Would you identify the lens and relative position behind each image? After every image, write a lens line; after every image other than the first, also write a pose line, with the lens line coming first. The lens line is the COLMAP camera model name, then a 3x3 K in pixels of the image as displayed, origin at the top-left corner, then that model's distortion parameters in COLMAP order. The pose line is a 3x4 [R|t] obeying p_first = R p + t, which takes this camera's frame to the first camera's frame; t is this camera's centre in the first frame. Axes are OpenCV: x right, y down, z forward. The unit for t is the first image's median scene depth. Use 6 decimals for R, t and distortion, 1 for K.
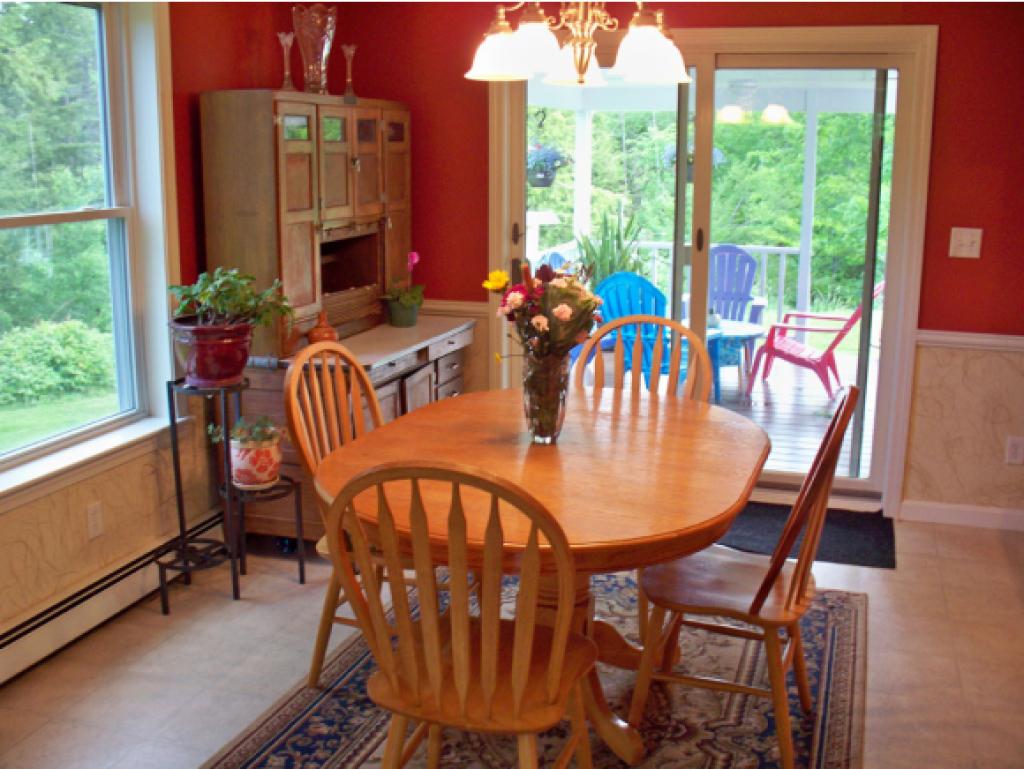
lens RADIAL K [[1072.1, 0, 513.4], [0, 1072.1, 399.9], [0, 0, 1]] dist [-0.212298, 0.234541]
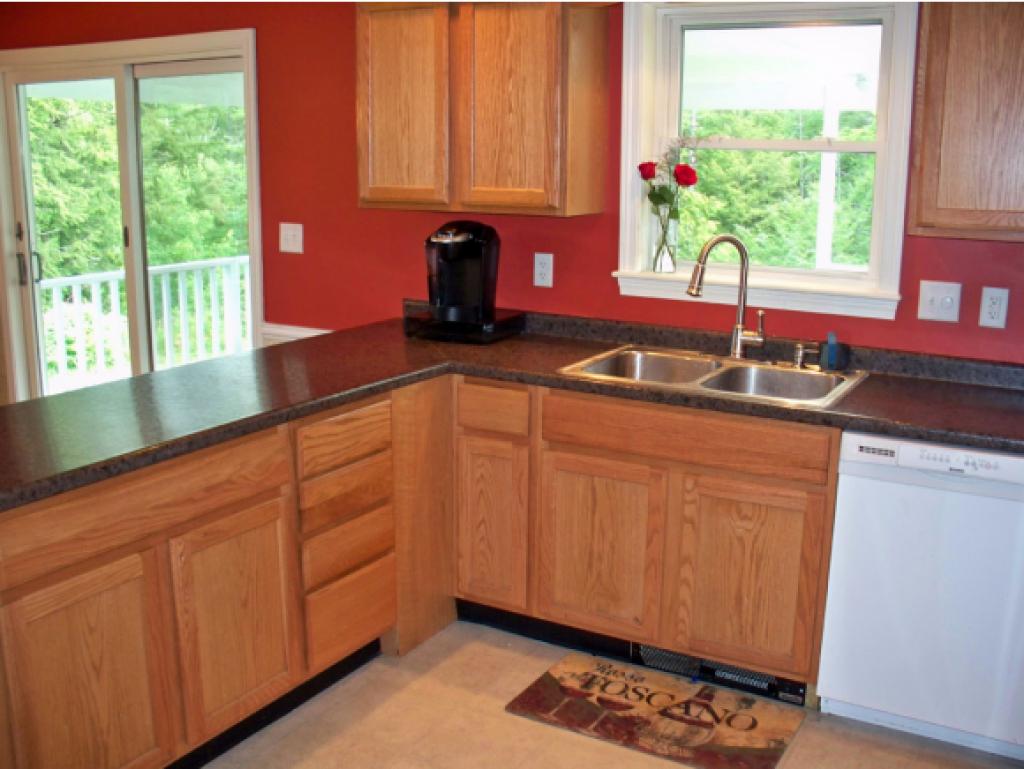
lens RADIAL K [[1072.1, 0, 513.4], [0, 1072.1, 399.9], [0, 0, 1]] dist [-0.212298, 0.234541]
pose [[0.978631, 0.053480, -0.198548, 0.959387], [-0.053550, 0.998553, 0.005023, -0.011724], [0.198530, 0.005717, 0.980078, 0.032902]]
